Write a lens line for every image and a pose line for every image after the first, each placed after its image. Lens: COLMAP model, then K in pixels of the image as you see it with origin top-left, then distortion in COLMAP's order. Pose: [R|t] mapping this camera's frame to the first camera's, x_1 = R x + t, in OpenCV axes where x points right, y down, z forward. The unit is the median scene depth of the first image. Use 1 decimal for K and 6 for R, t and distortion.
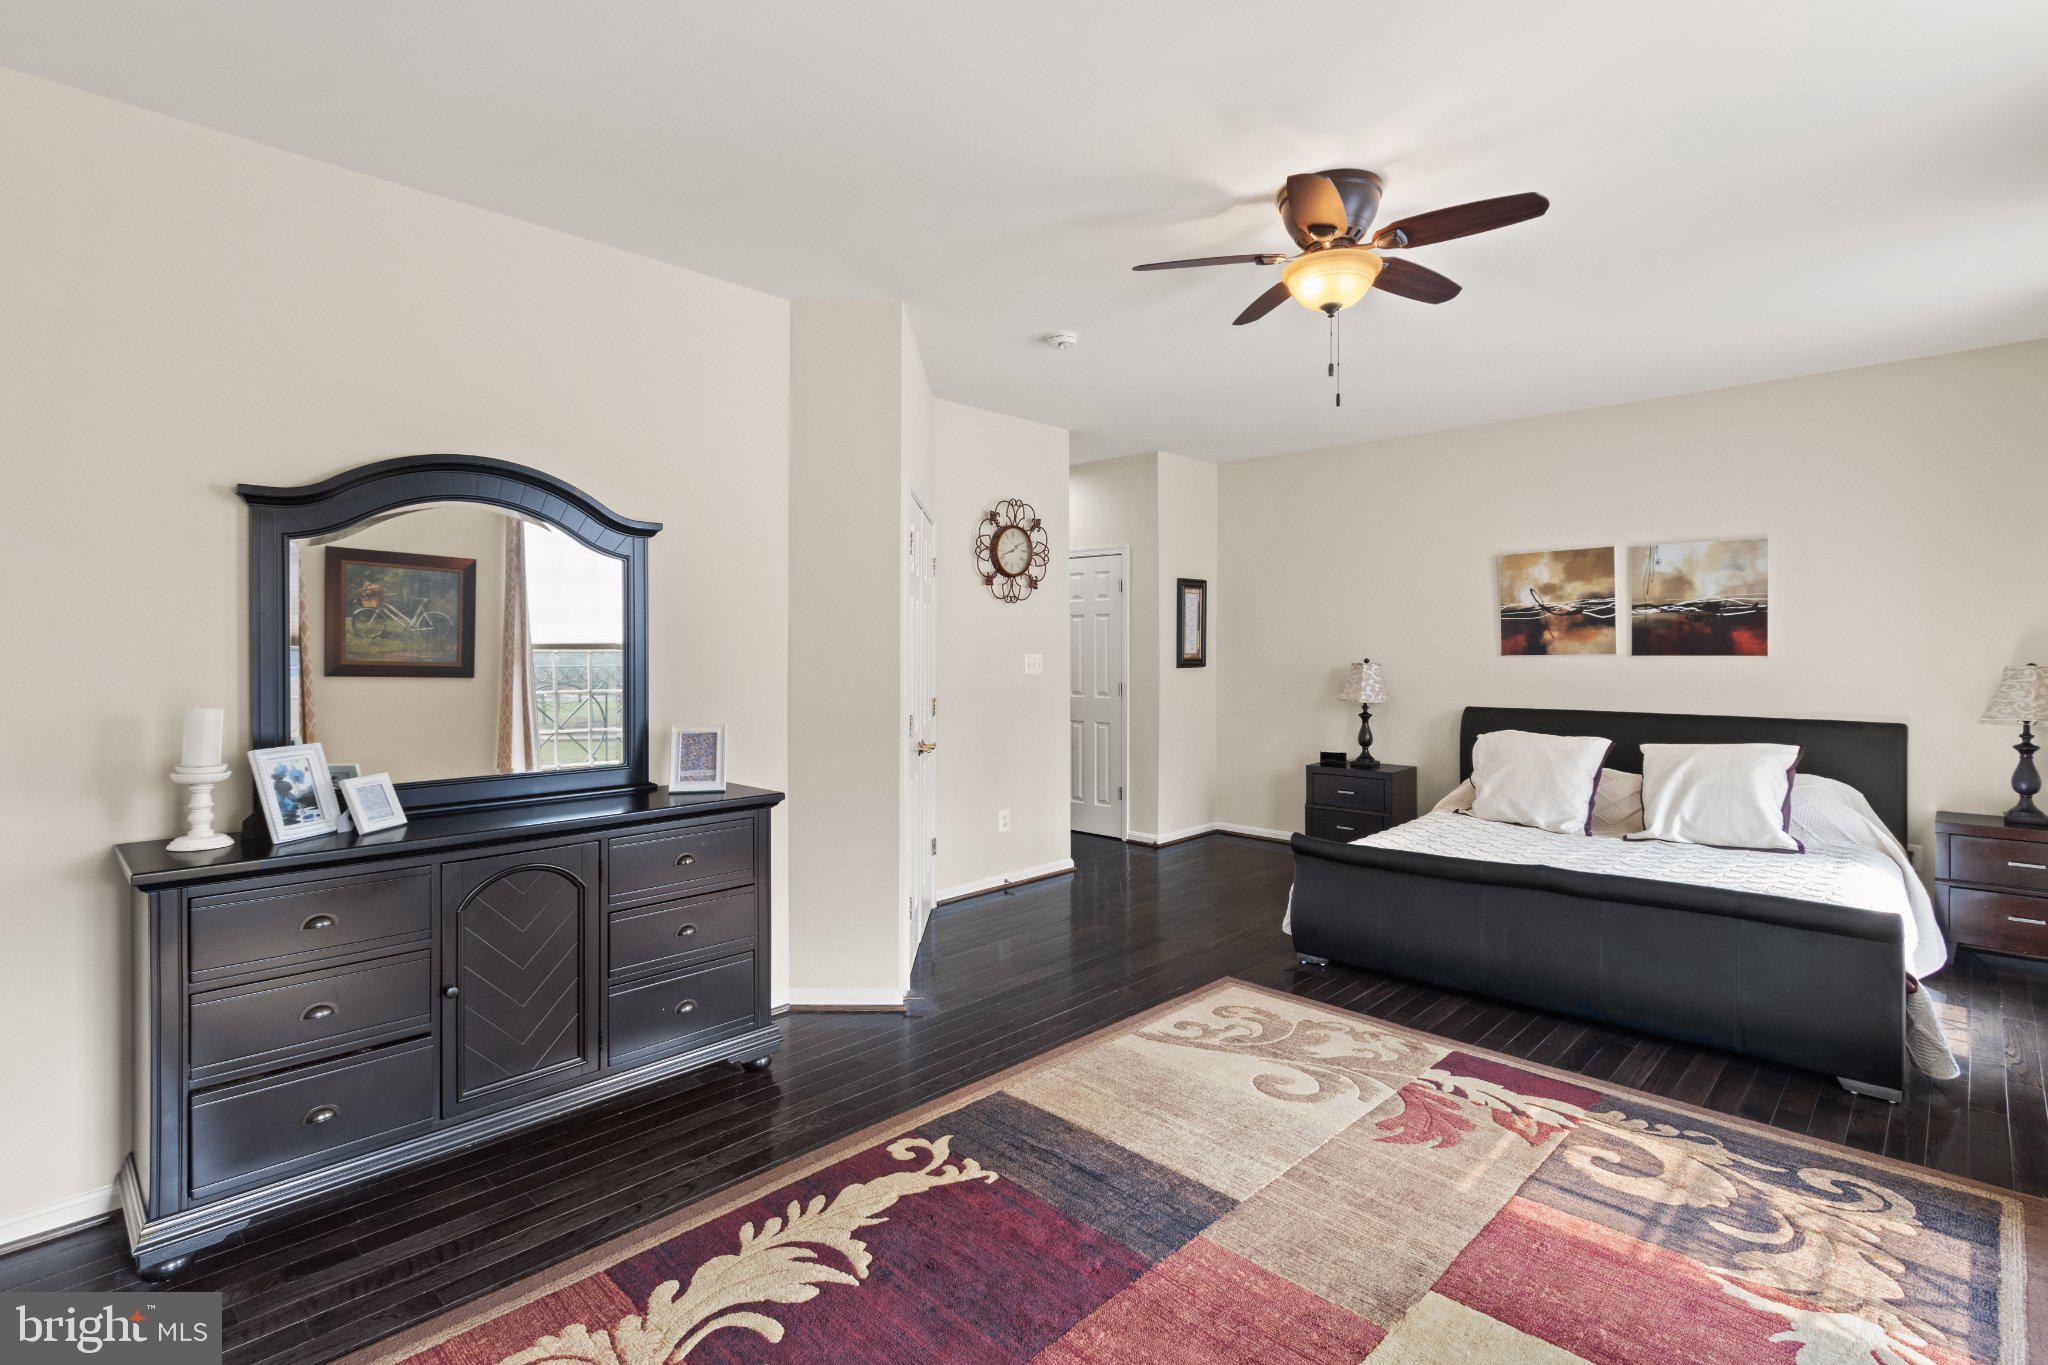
lens RADIAL K [[969.8, 0, 1008.1], [0, 969.8, 641.1], [0, 0, 1]] dist [0.002442, -0.001653]
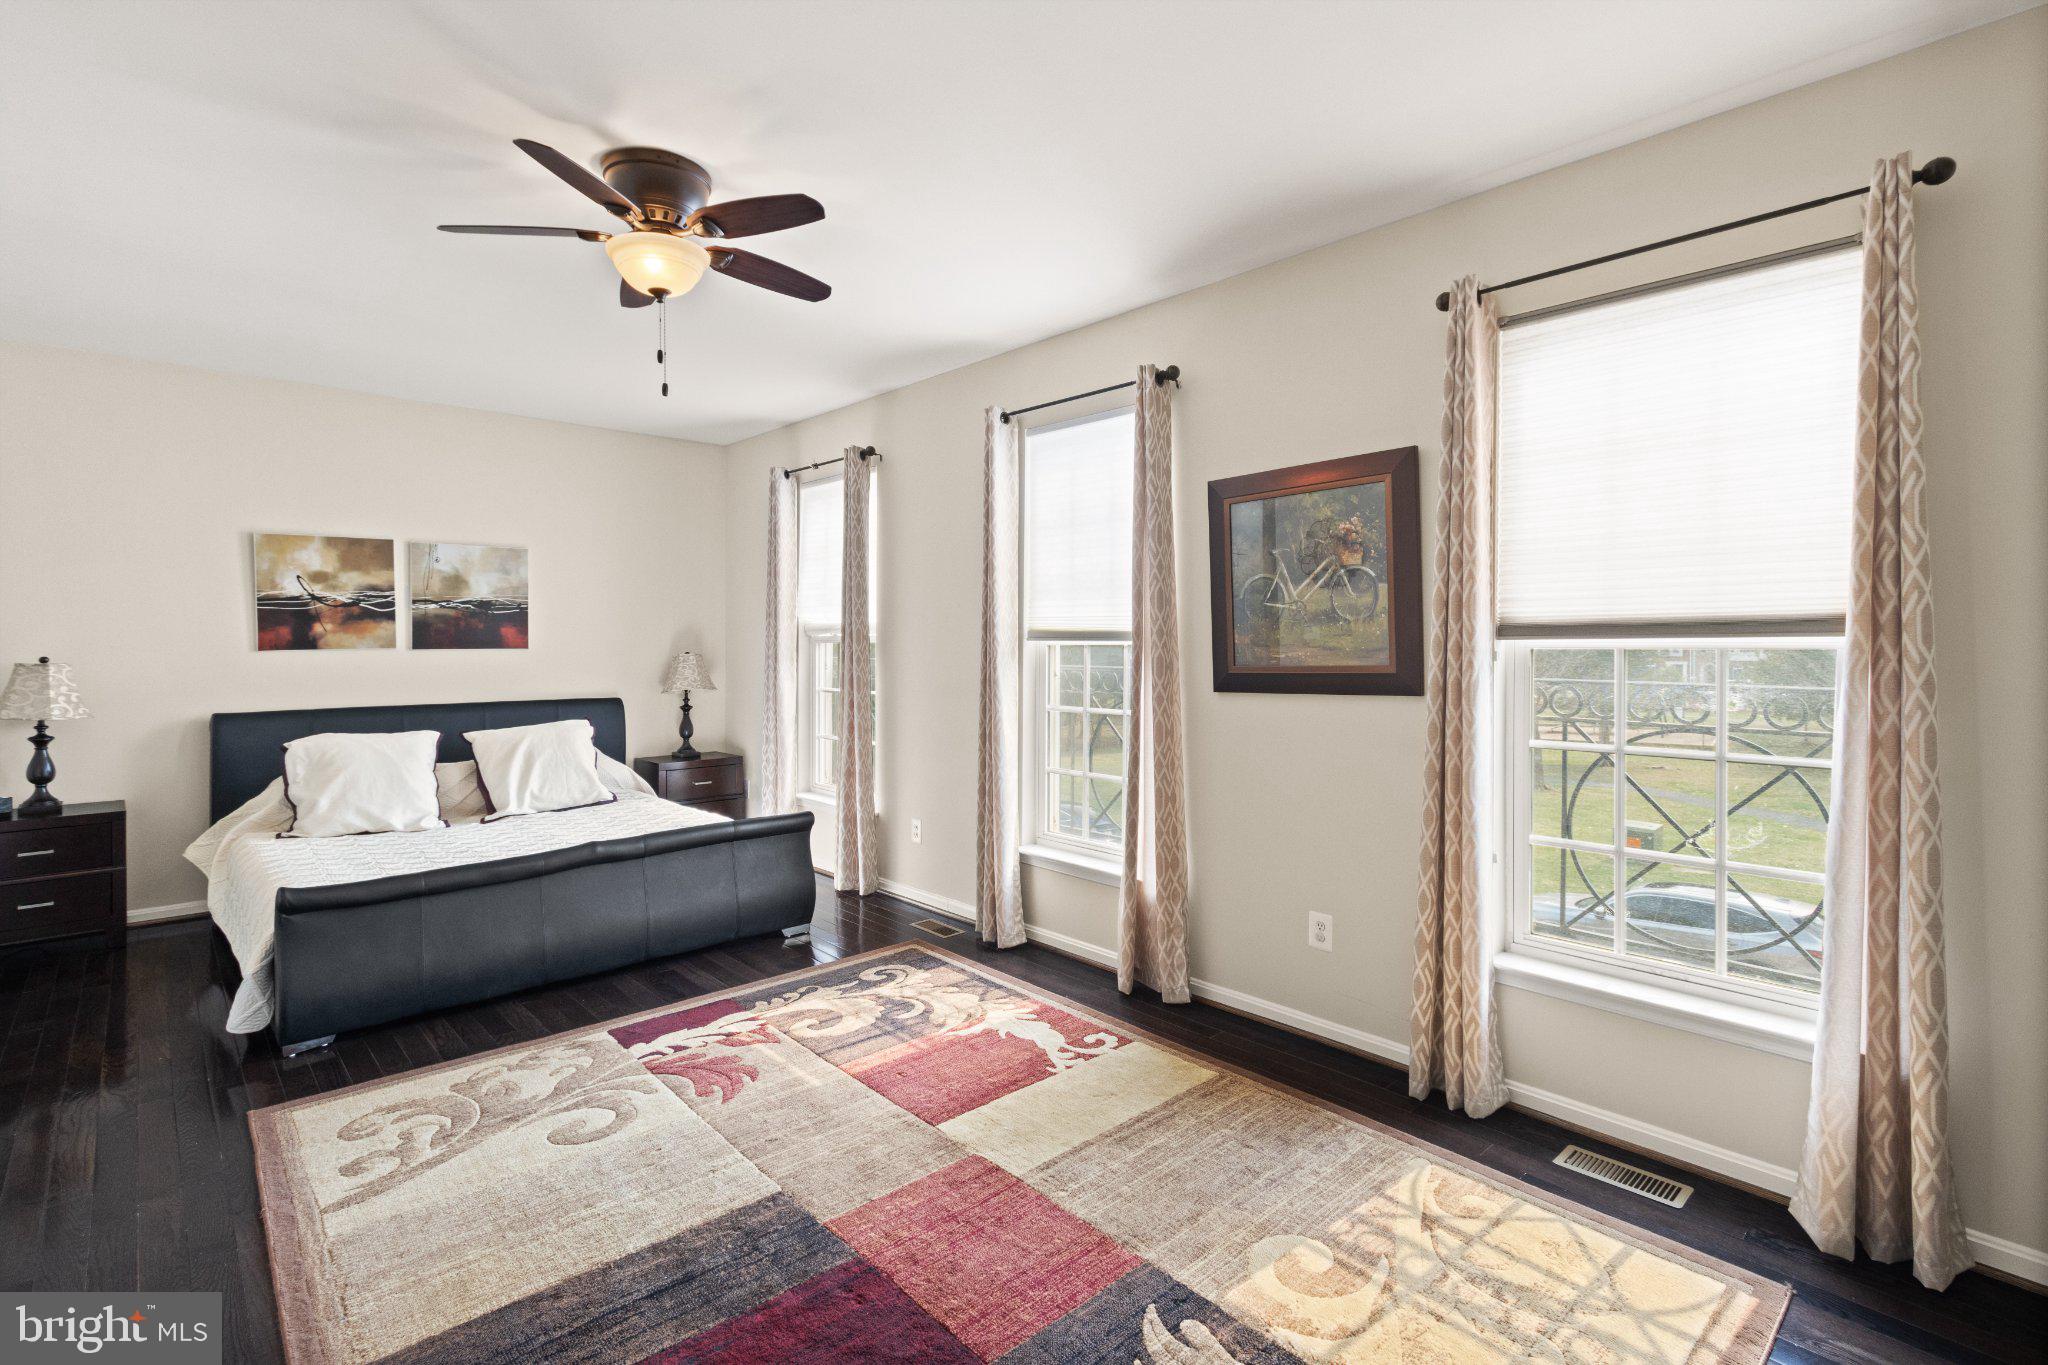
lens RADIAL K [[969.8, 0, 1008.1], [0, 969.8, 641.1], [0, 0, 1]] dist [0.002442, -0.001653]
pose [[0.050030, 0.001841, 0.998746, -0.506288], [-0.006448, 0.999978, -0.001520, 0.005679], [-0.998727, -0.006363, 0.050040, 0.482593]]
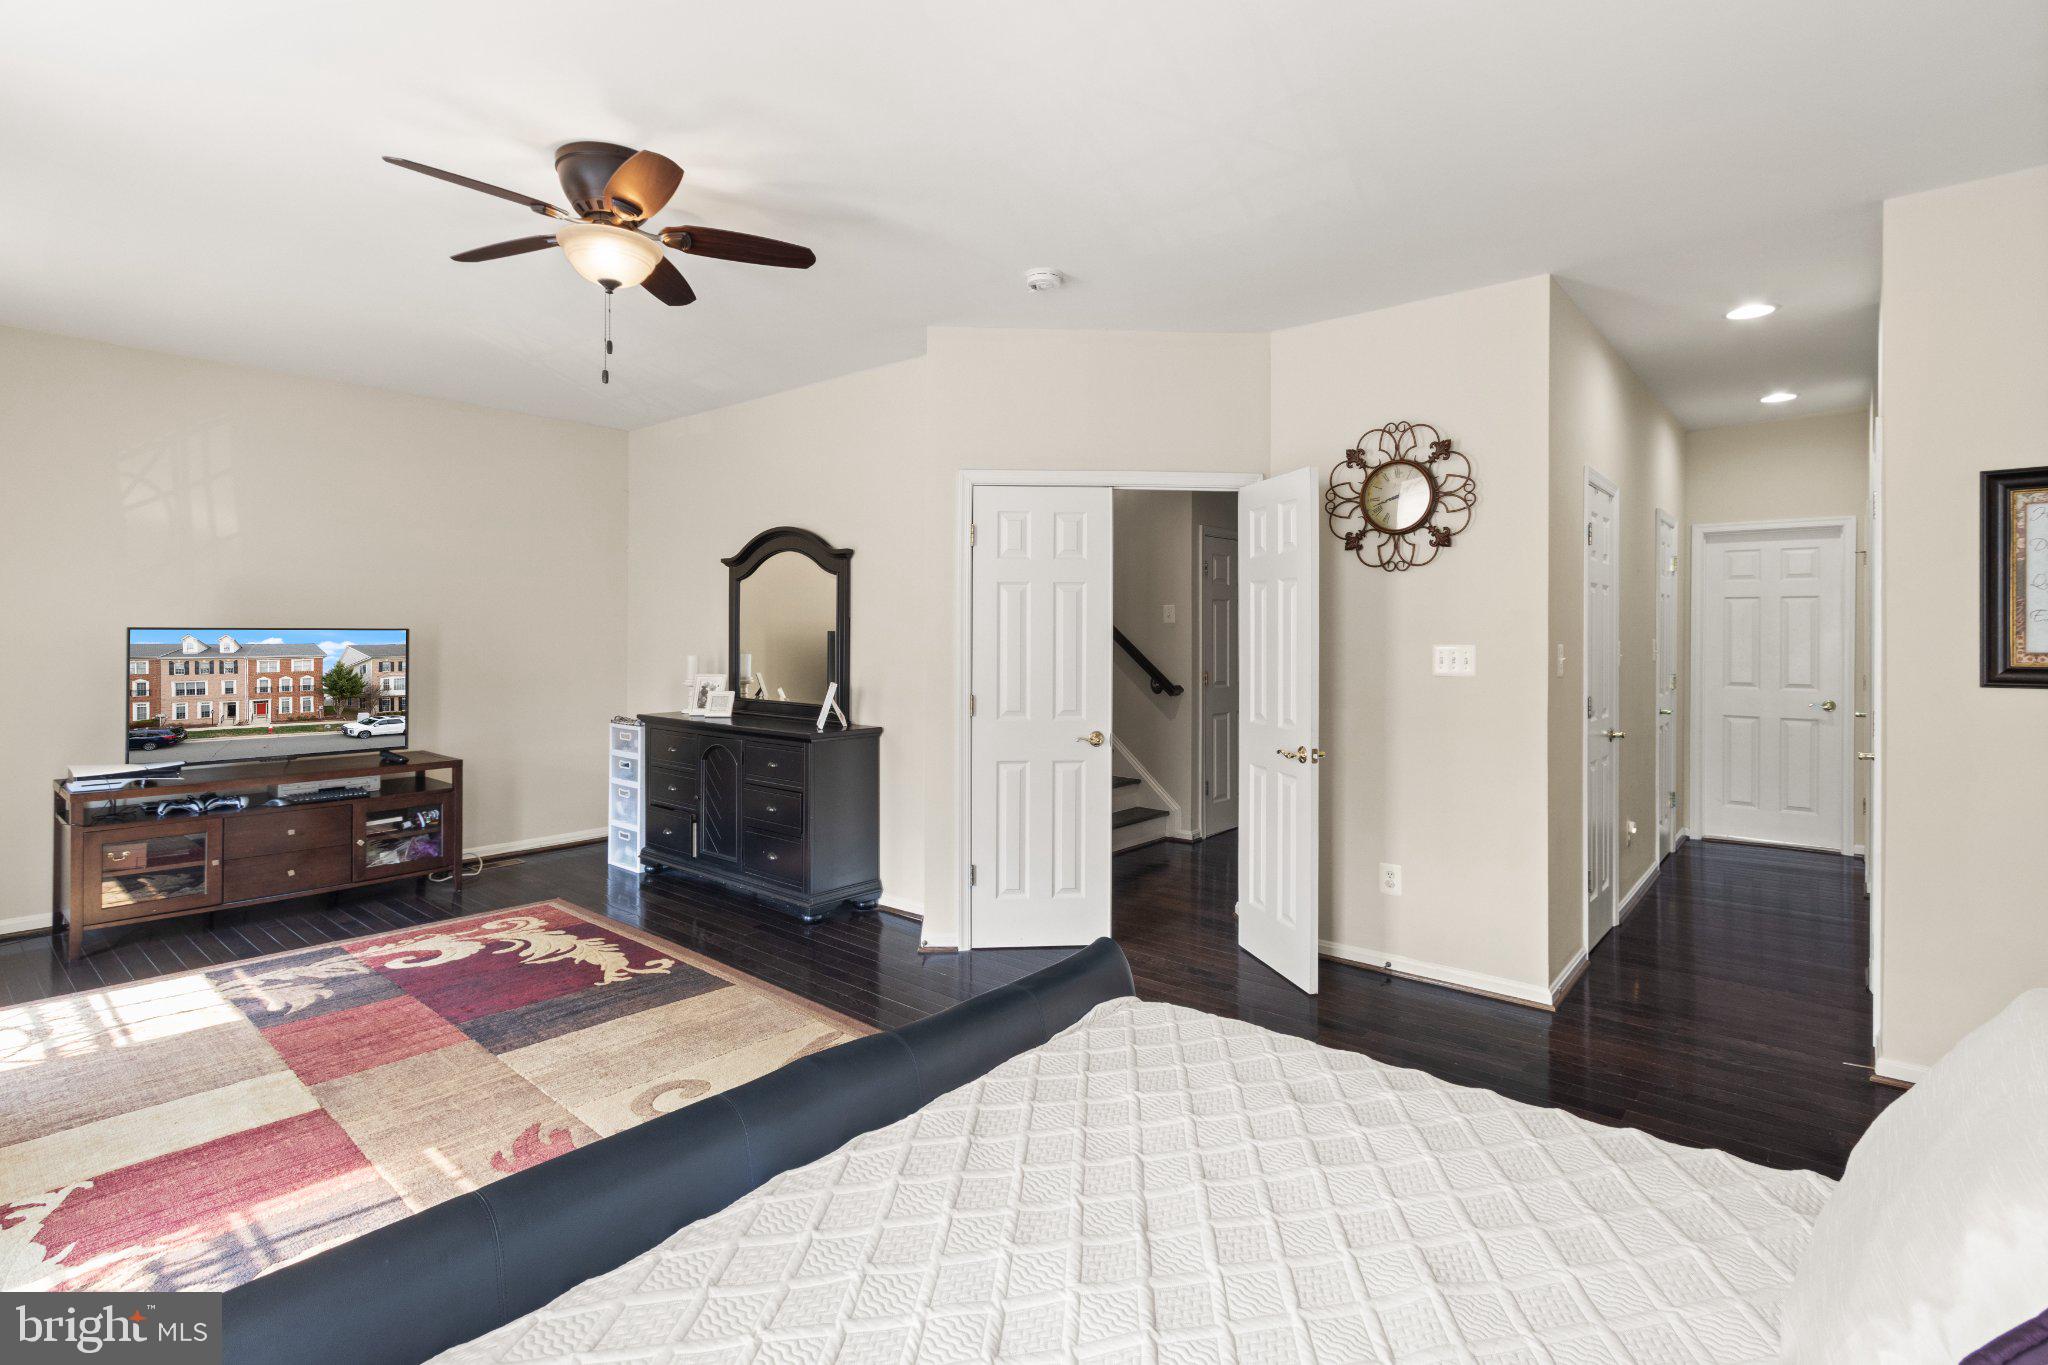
lens RADIAL K [[939.9, 0, 1008.7], [0, 939.9, 629.8], [0, 0, 1]] dist [0.001497, 0.000546]
pose [[0.091370, 0.002078, -0.995815, 1.051010], [0.002143, 0.999995, 0.002283, 0.001290], [0.995815, -0.002343, 0.091365, 1.055771]]
